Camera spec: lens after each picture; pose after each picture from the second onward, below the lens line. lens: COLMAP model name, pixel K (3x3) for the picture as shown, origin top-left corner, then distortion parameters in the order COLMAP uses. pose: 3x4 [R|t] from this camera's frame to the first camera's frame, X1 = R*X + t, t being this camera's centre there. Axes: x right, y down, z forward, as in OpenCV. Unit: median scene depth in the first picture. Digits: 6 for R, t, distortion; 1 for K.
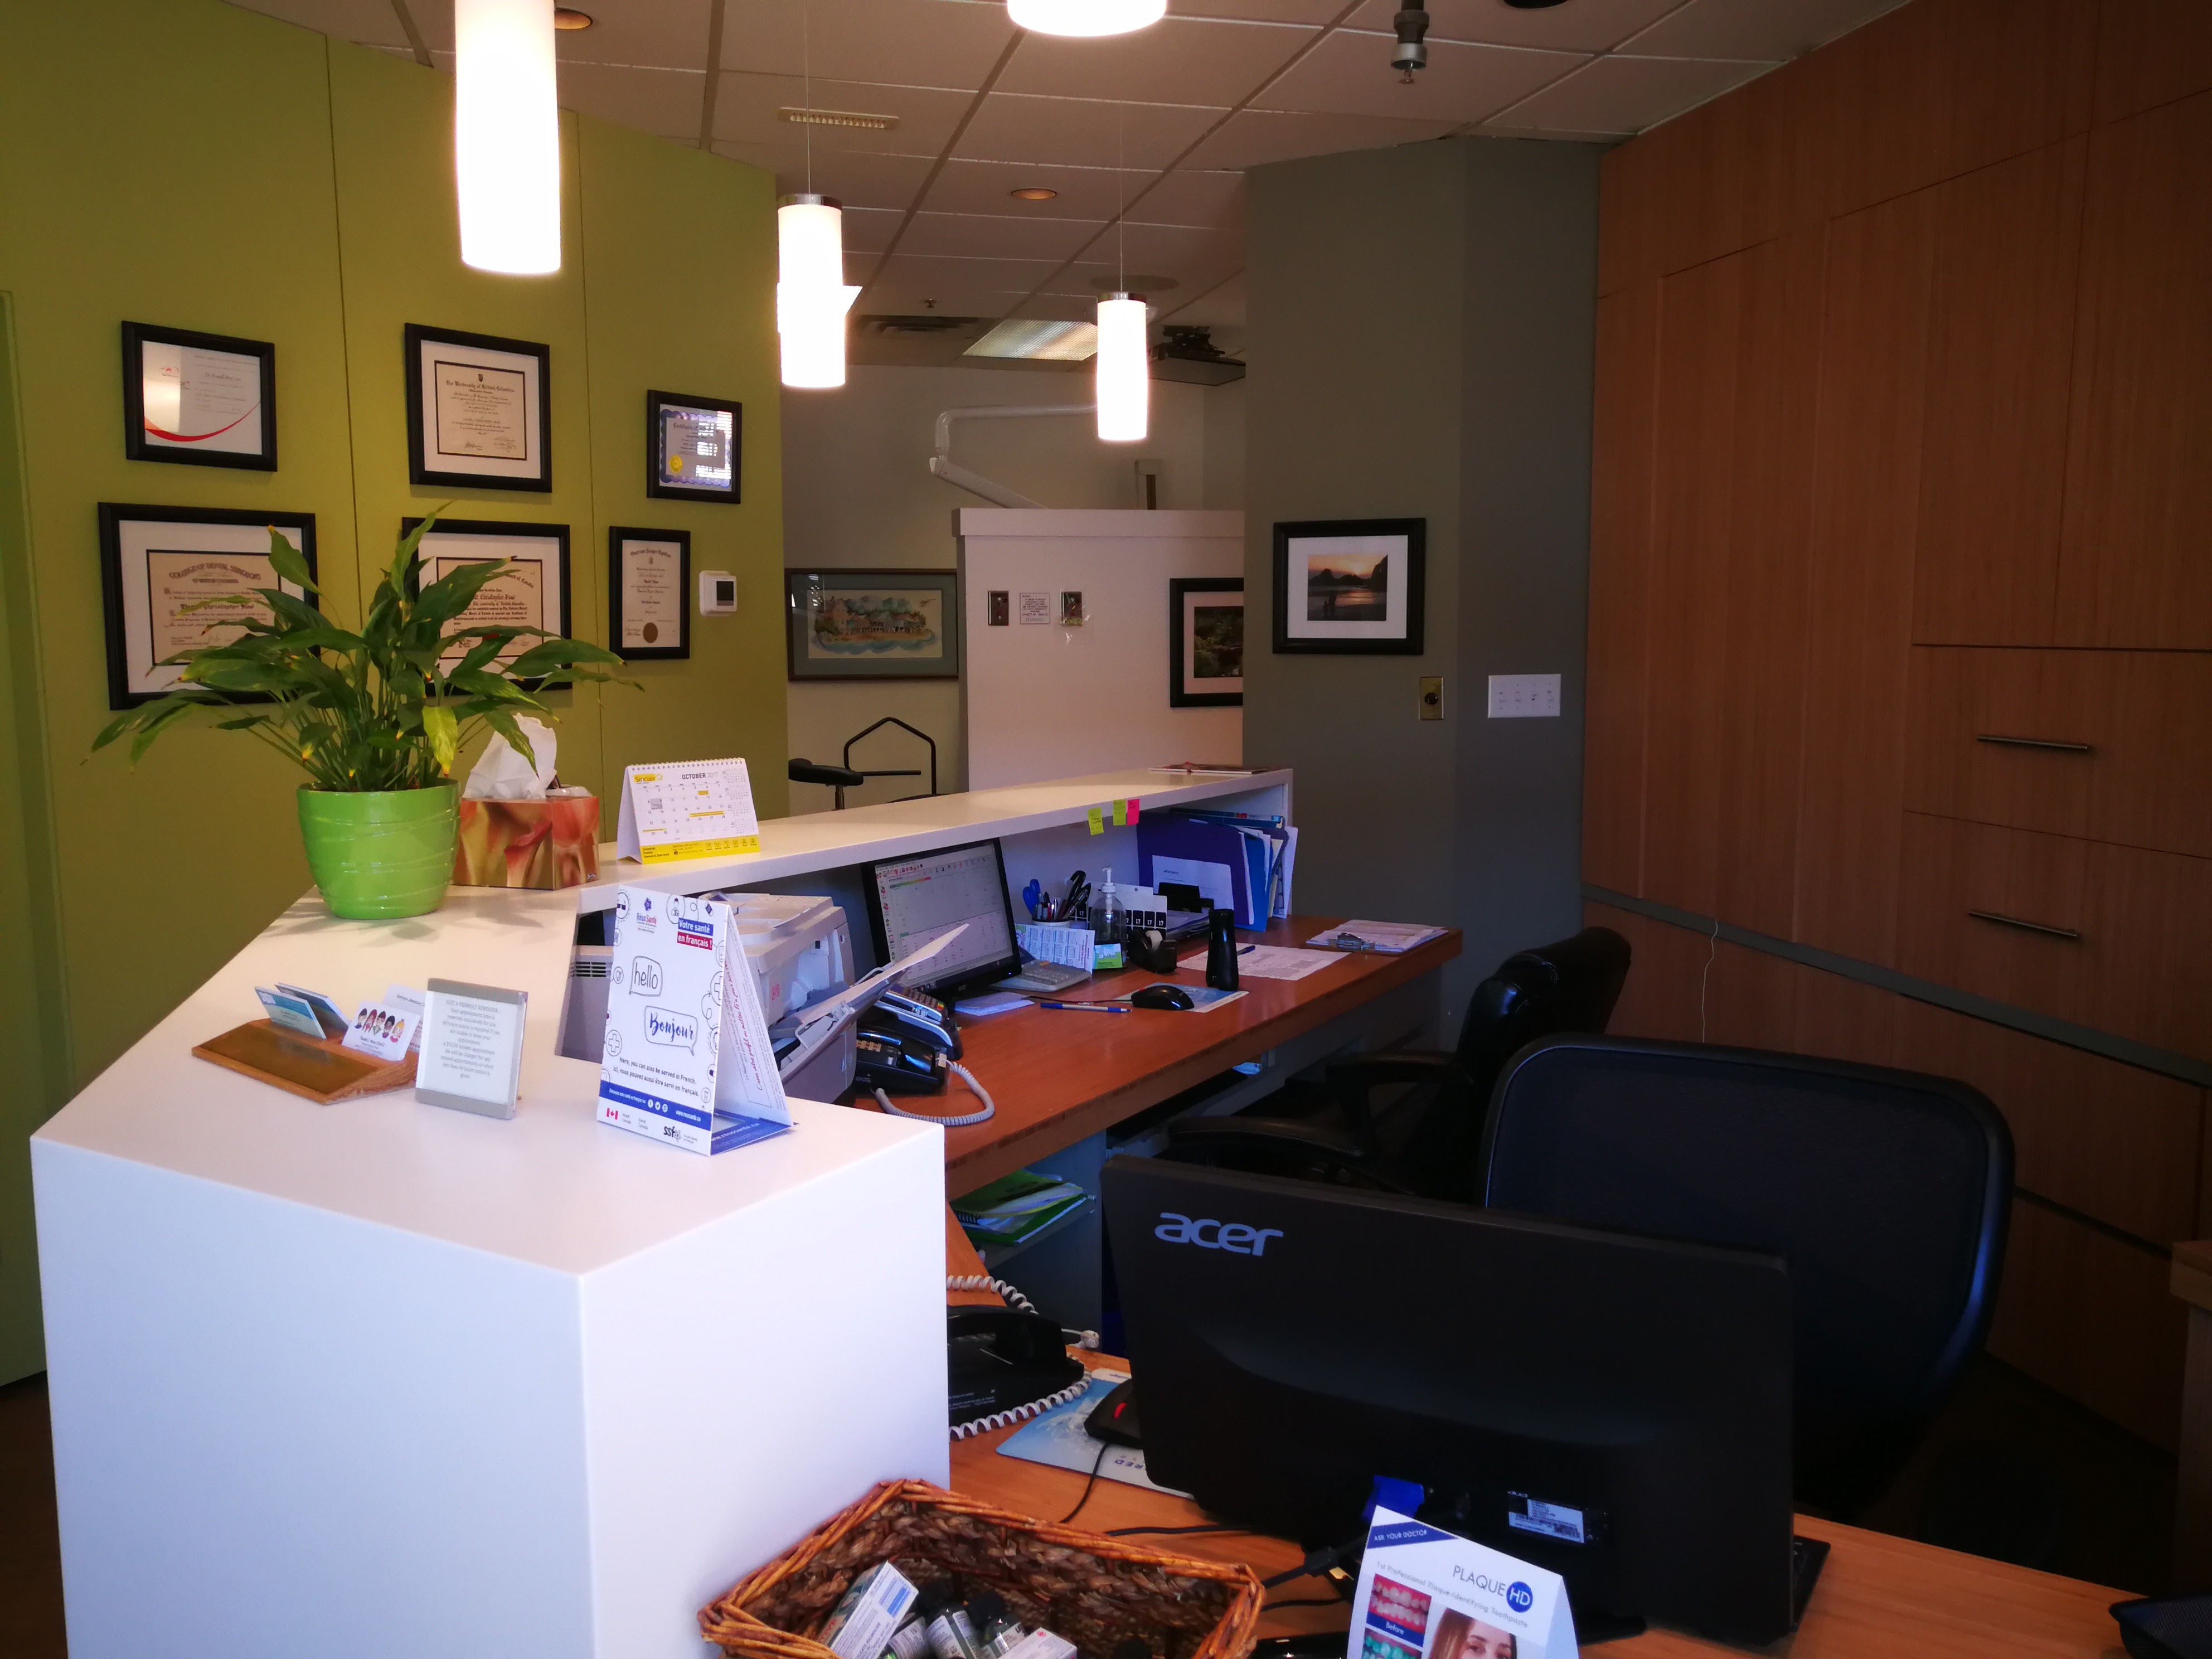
lens RADIAL K [[1780.4, 0, 1103.4], [0, 1780.4, 839.0], [0, 0, 1]] dist [-0.008767, 0.034647]
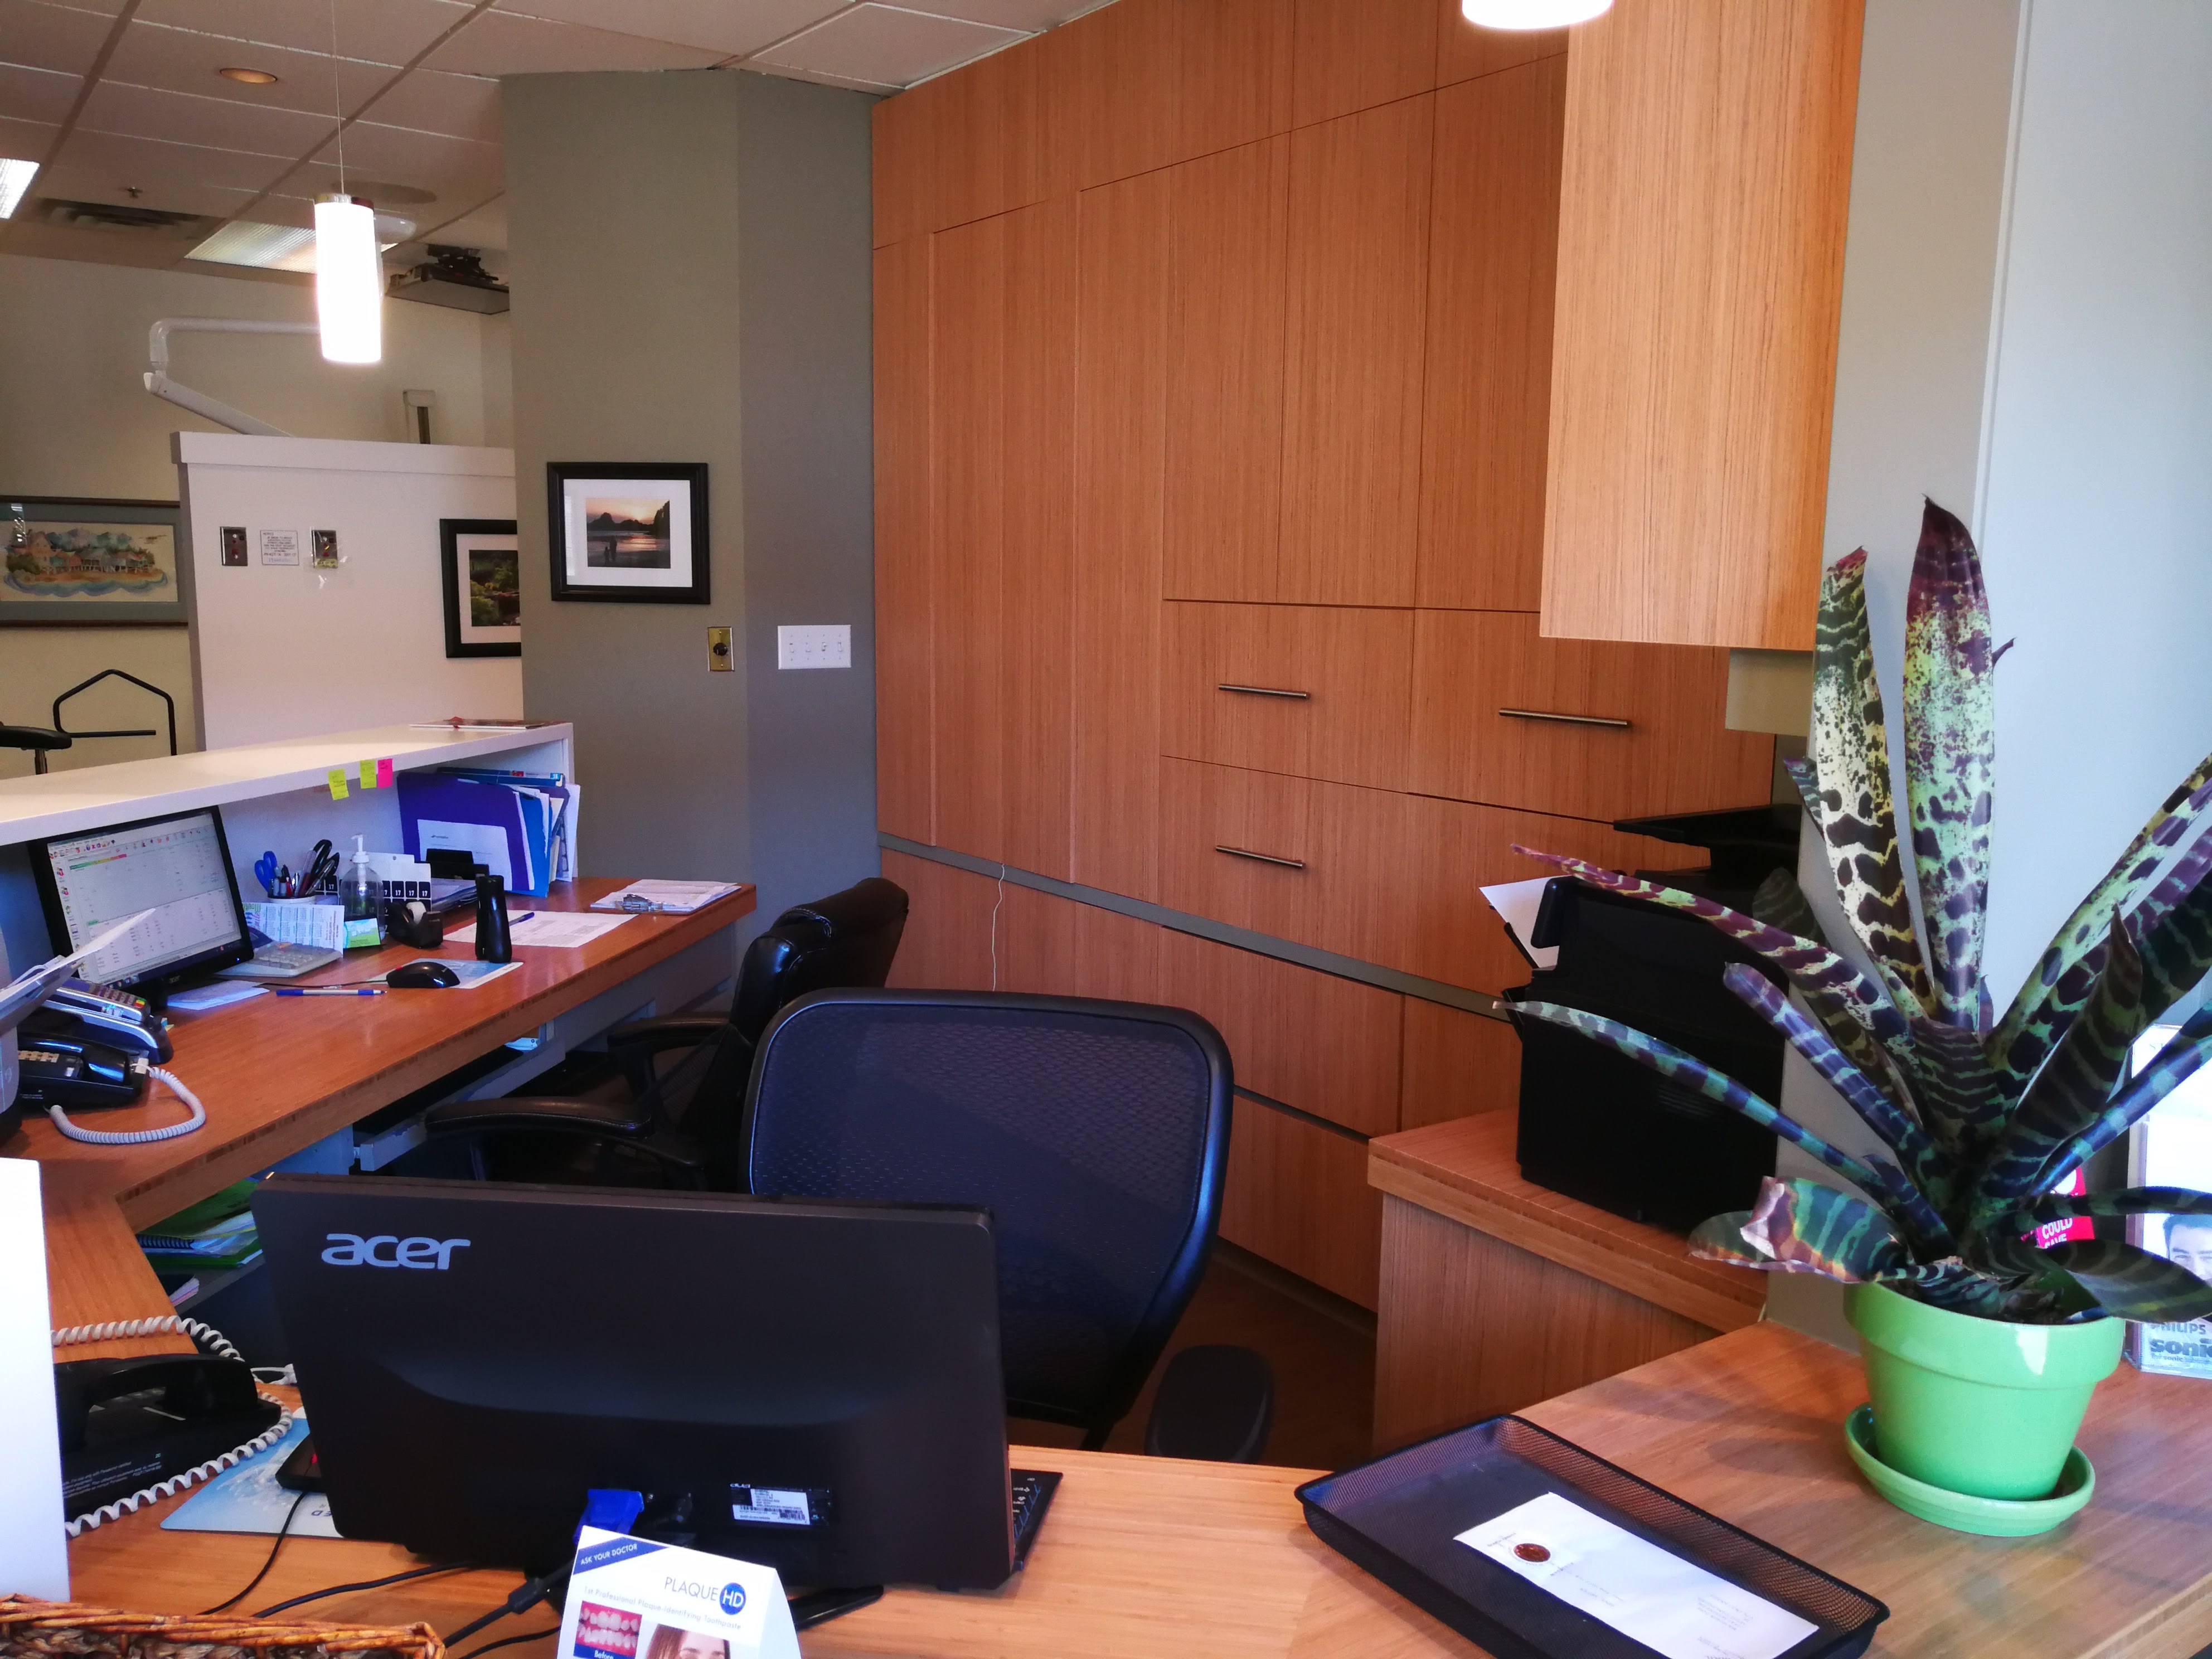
lens RADIAL K [[1780.4, 0, 1103.4], [0, 1780.4, 839.0], [0, 0, 1]] dist [-0.008767, 0.034647]
pose [[0.930515, -0.037956, 0.364283, 0.029273], [0.027859, 0.999069, 0.032935, -0.001679], [-0.365194, -0.020498, 0.930706, 0.017569]]
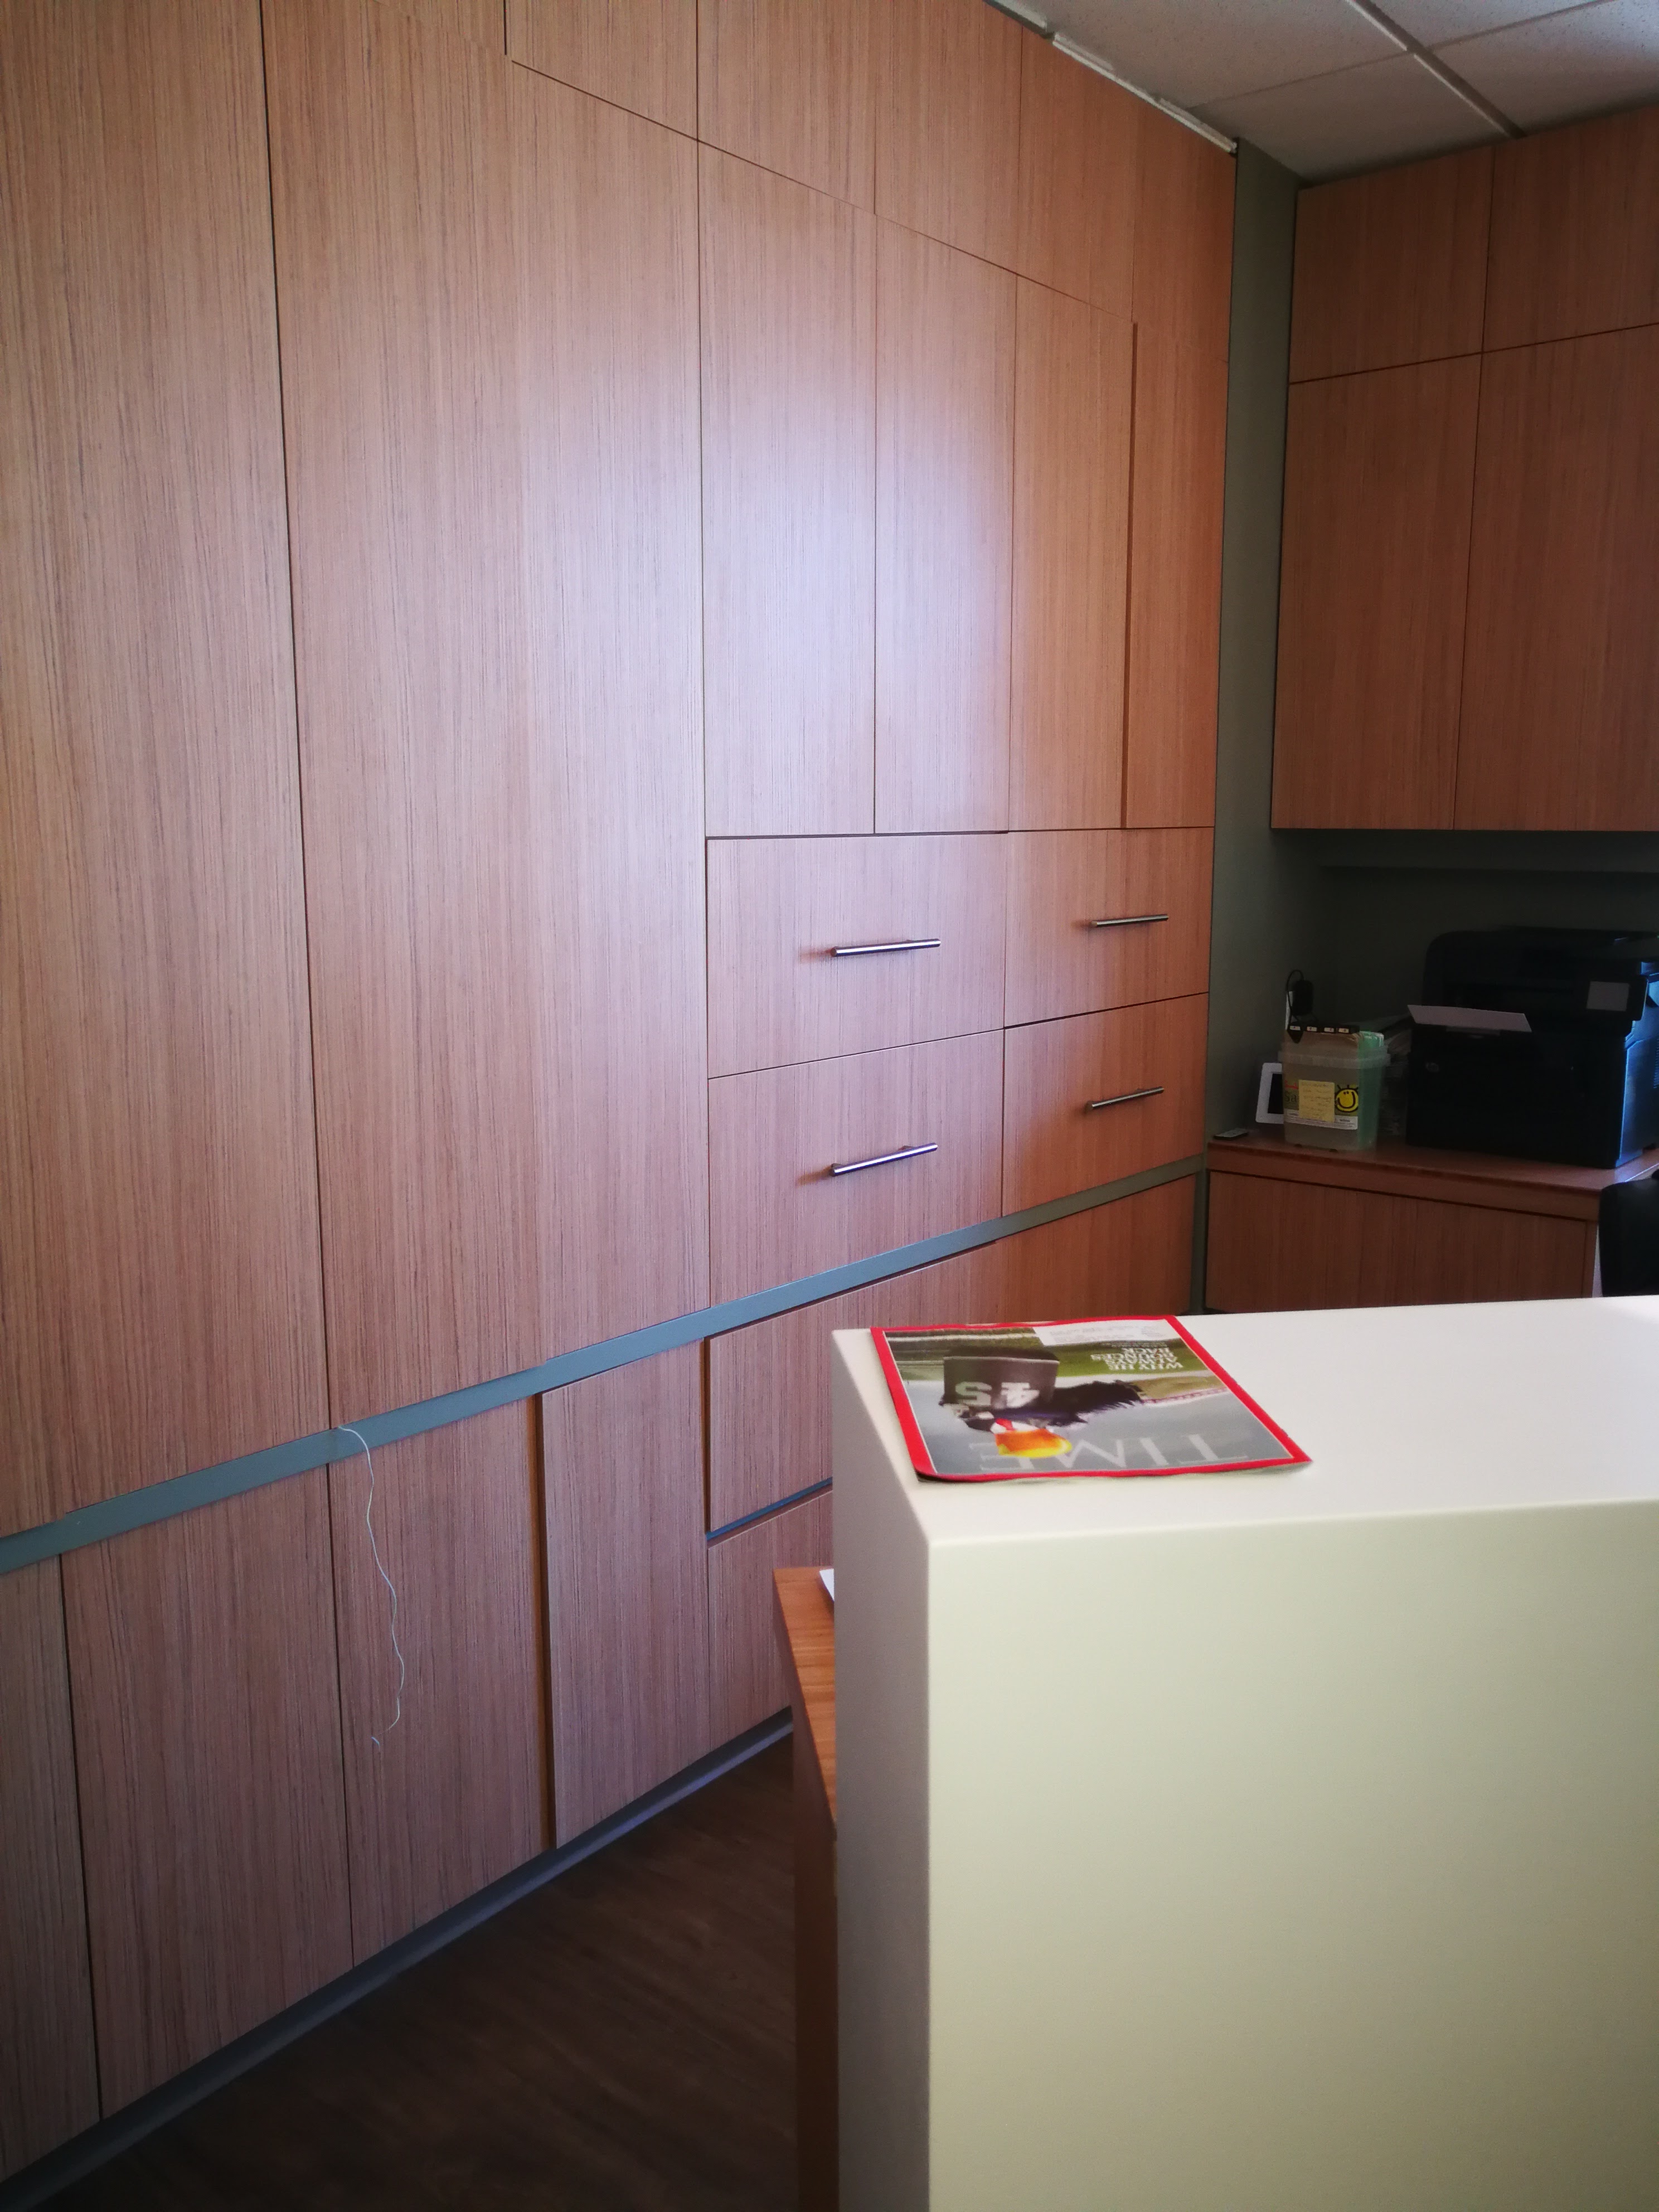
lens RADIAL K [[1787.1, 0, 829.5], [0, 1787.1, 1106.0], [0, 0, 1]] dist [-0.028984, 0.068572]
pose [[-0.615894, -0.126796, 0.777558, -0.133084], [0.101003, 0.966111, 0.237546, -0.185051], [-0.781327, 0.224839, -0.582215, 1.531461]]
